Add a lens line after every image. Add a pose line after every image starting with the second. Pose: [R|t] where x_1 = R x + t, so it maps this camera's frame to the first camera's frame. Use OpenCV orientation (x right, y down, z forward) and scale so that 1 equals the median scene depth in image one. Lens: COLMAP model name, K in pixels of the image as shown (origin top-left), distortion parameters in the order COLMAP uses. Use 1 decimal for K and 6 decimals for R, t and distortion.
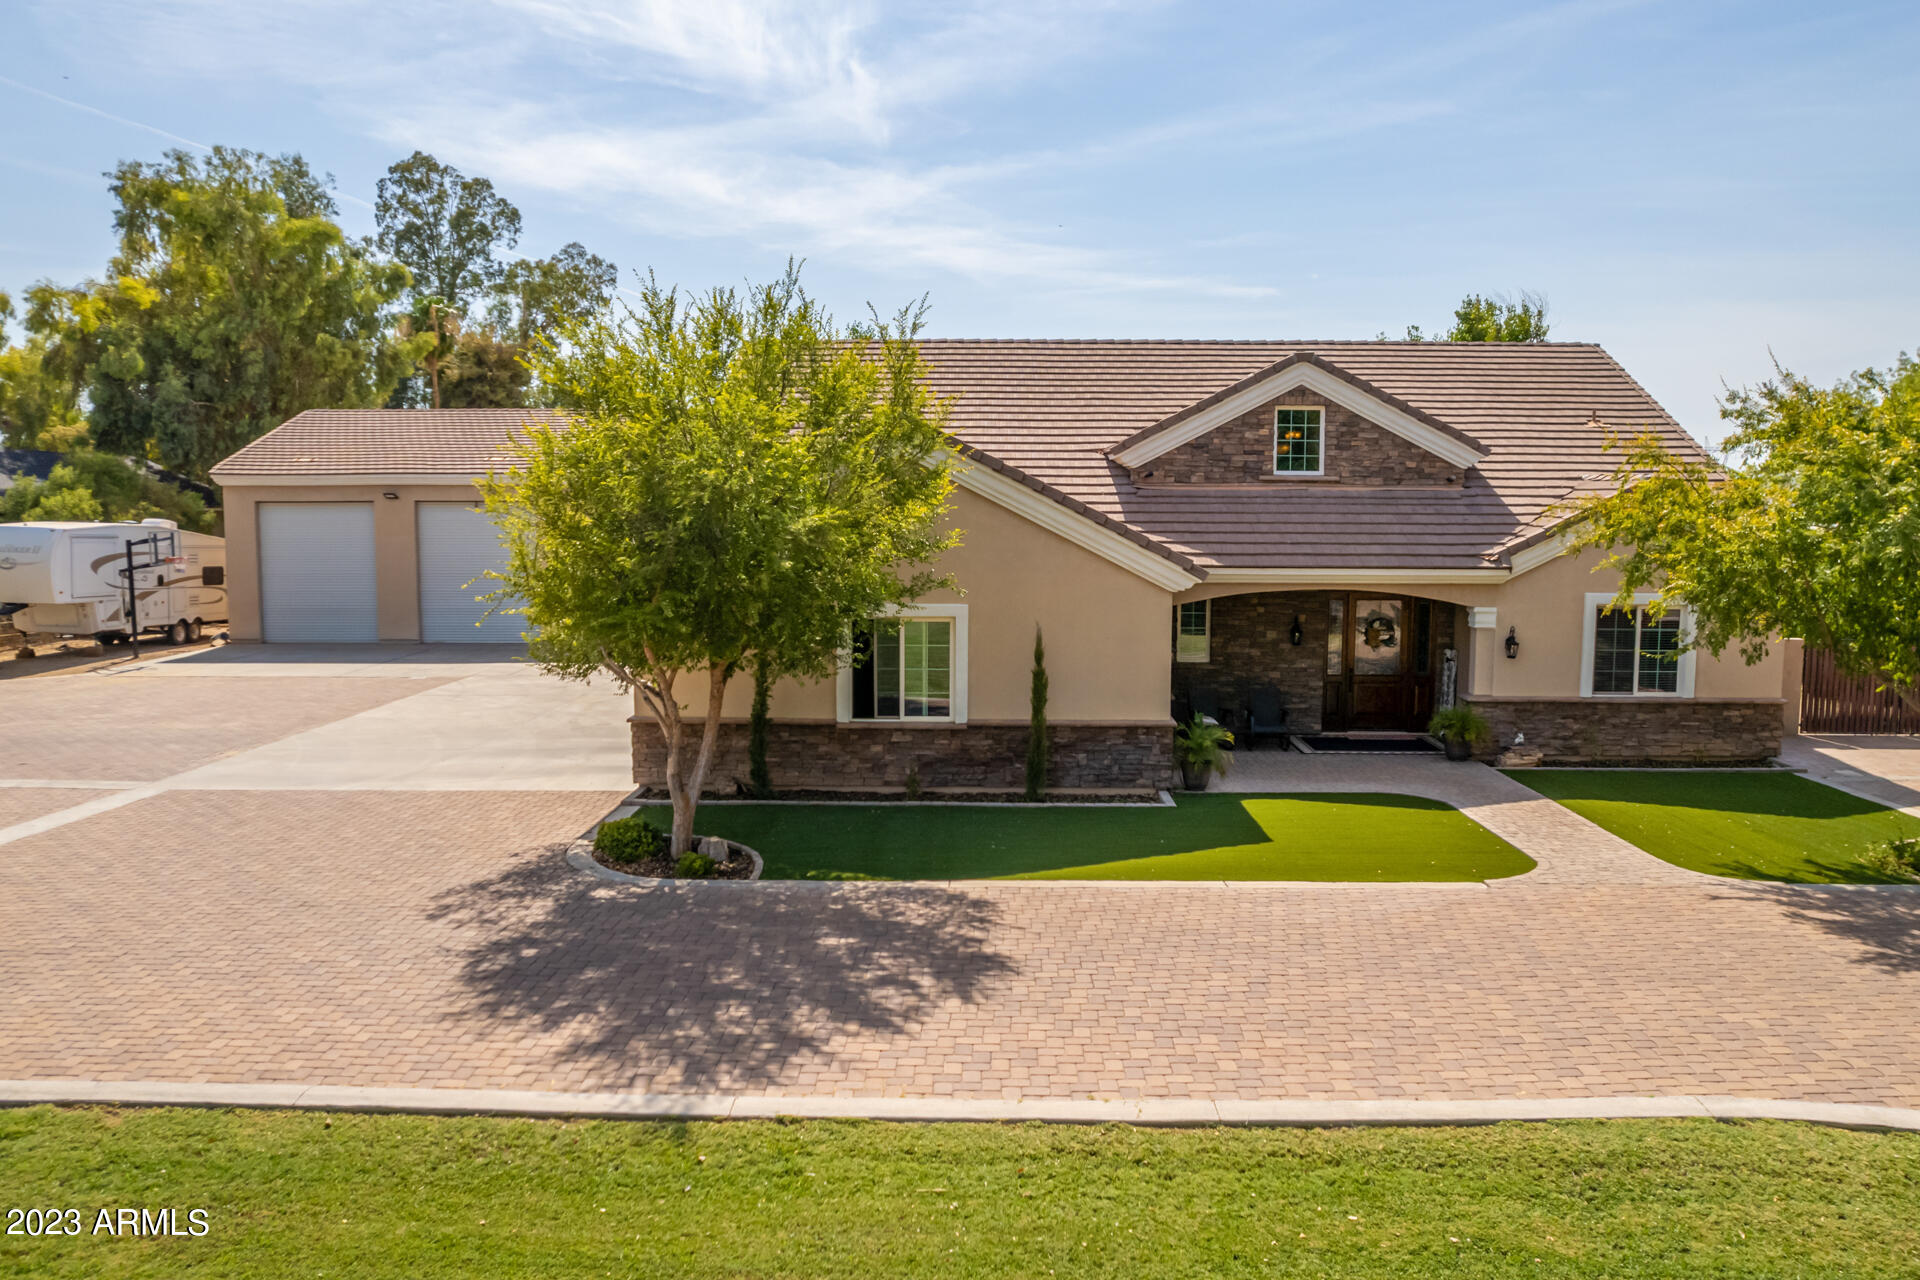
lens RADIAL K [[1459.1, 0, 970.4], [0, 1459.1, 655.3], [0, 0, 1]] dist [-0.068813, 0.058031]
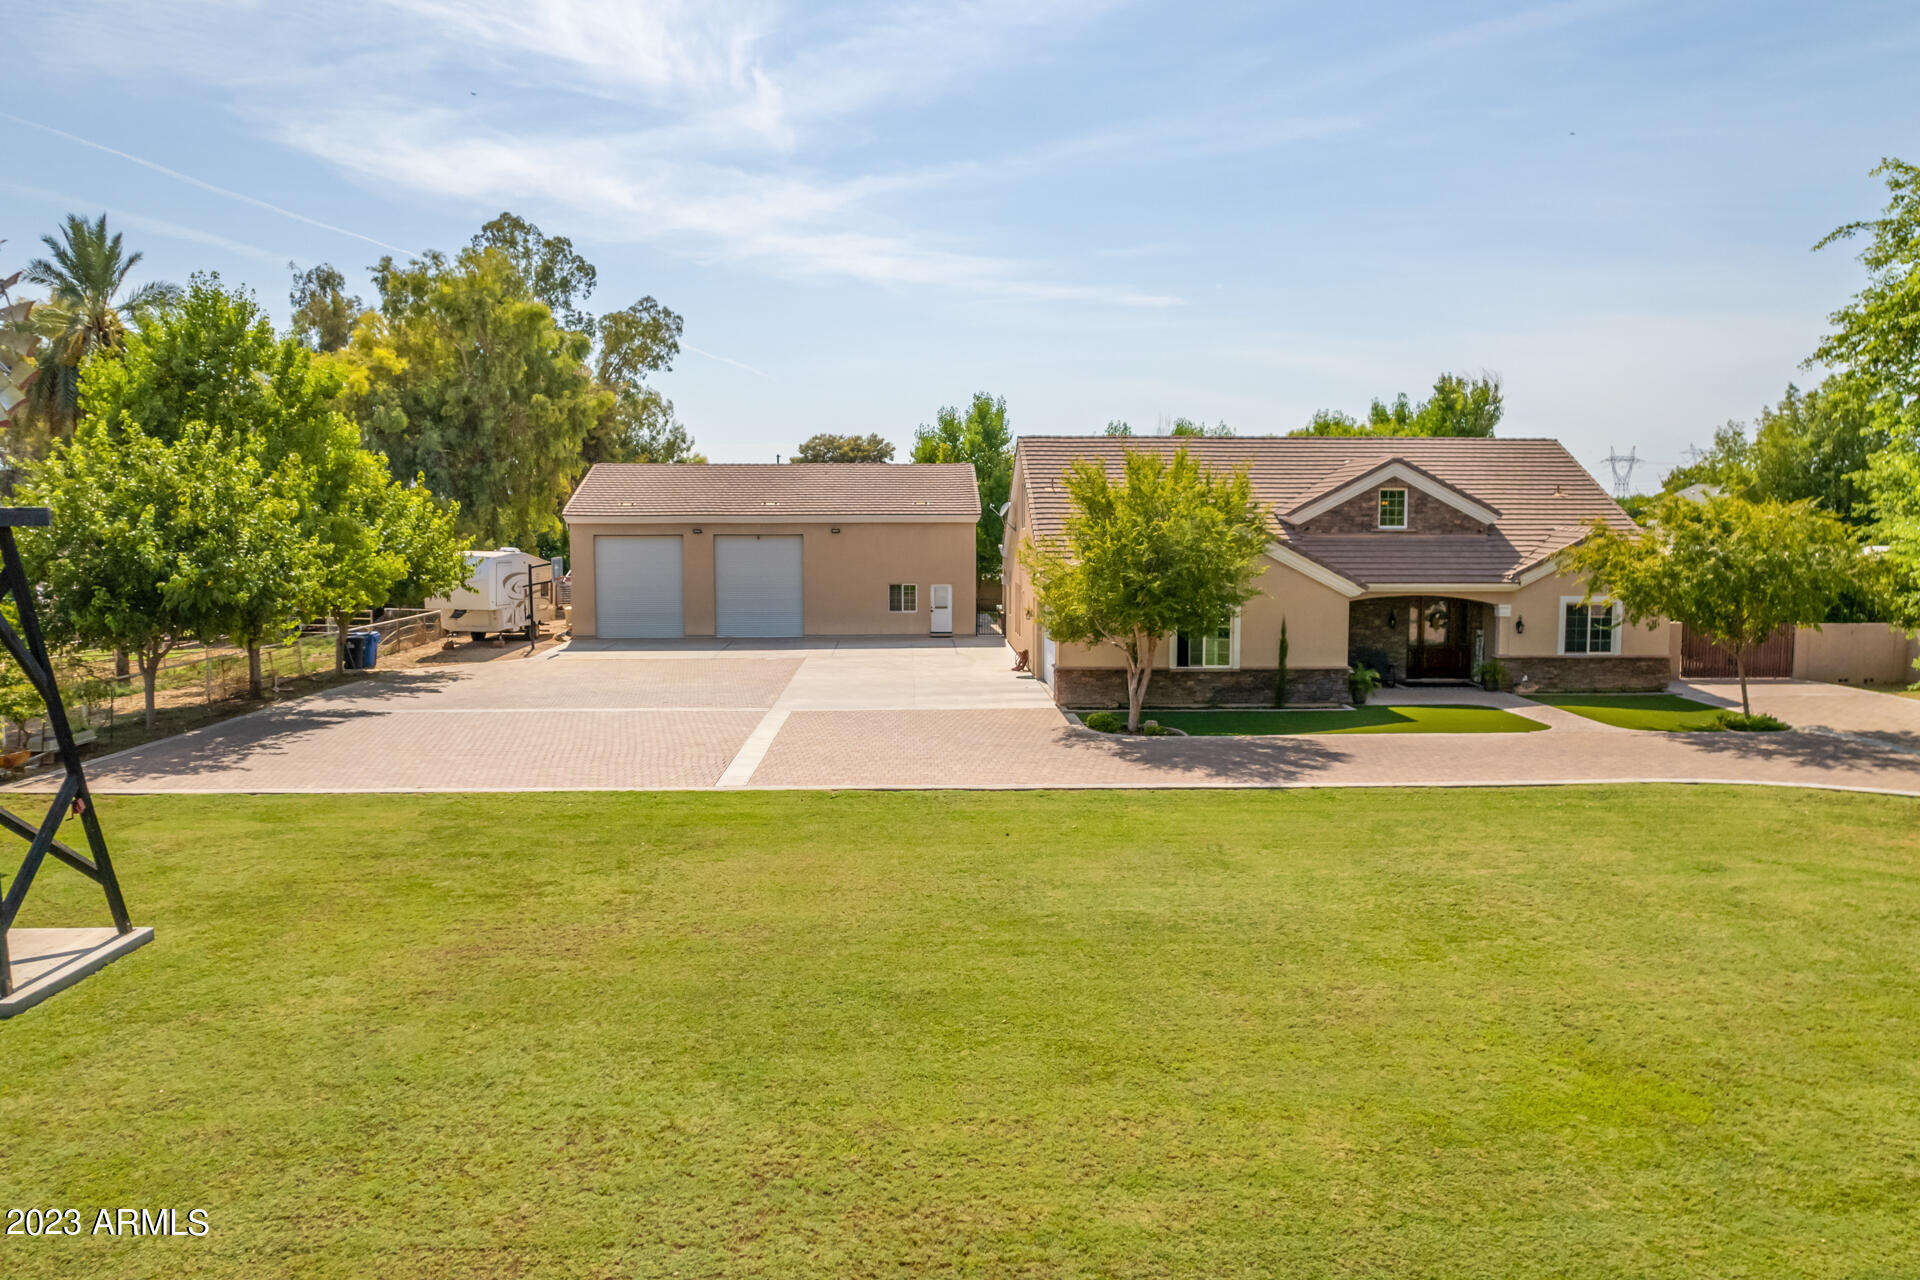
lens RADIAL K [[1459.1, 0, 974.8], [0, 1459.1, 649.8], [0, 0, 1]] dist [-0.068813, 0.058031]
pose [[0.998362, -0.007416, 0.056724, -0.364934], [0.007969, 0.999923, -0.009527, 0.031275], [-0.056649, 0.009963, 0.998344, -0.678659]]
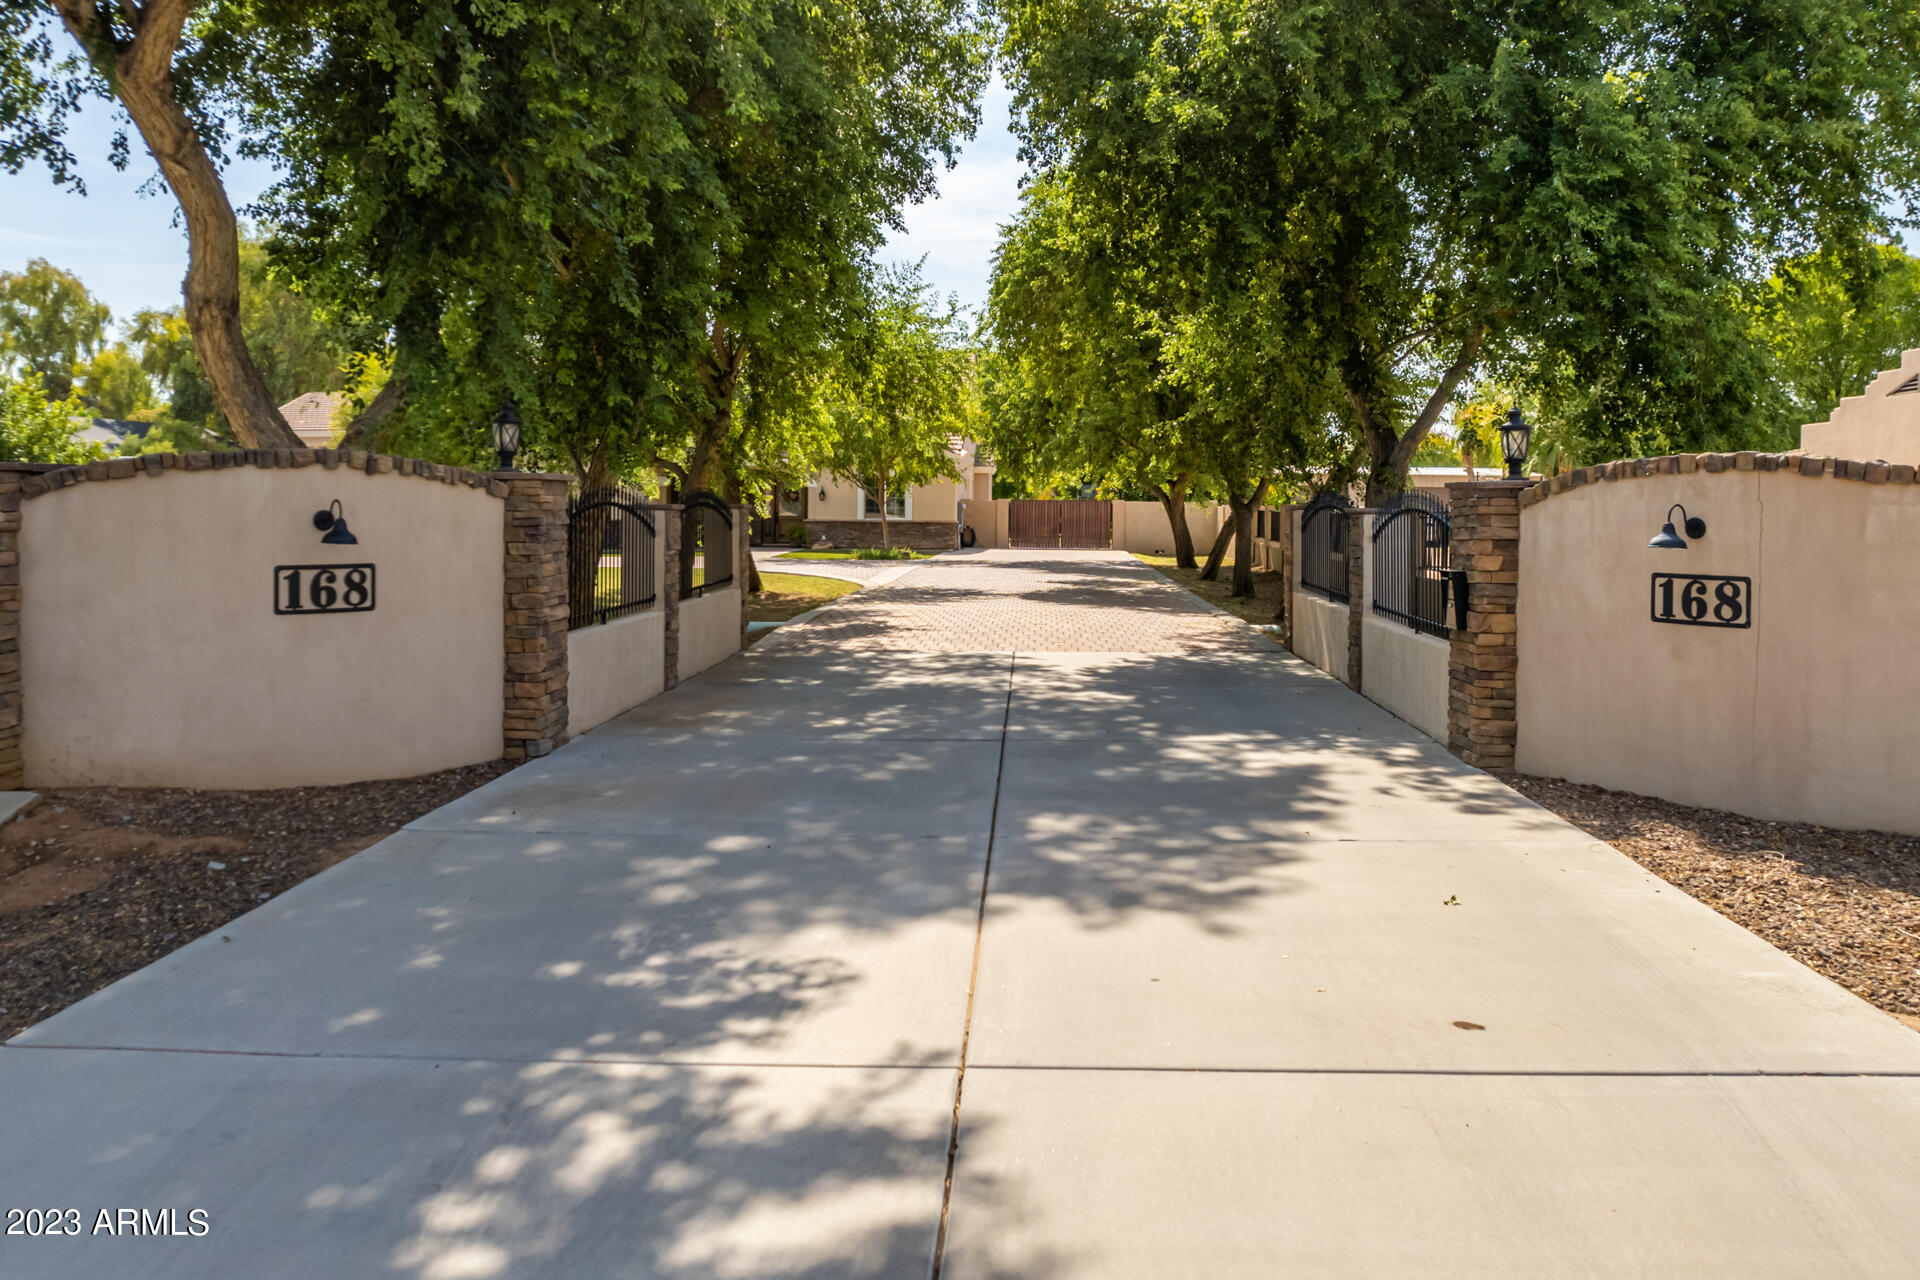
lens RADIAL K [[1459.1, 0, 959.2], [0, 1459.1, 540.8], [0, 0, 1]] dist [-0.068813, 0.058031]
pose [[0.999174, 0.002197, -0.040579, 0.611688], [-0.005117, 0.997391, -0.072001, 0.196905], [0.040315, 0.072149, 0.996579, -1.030278]]
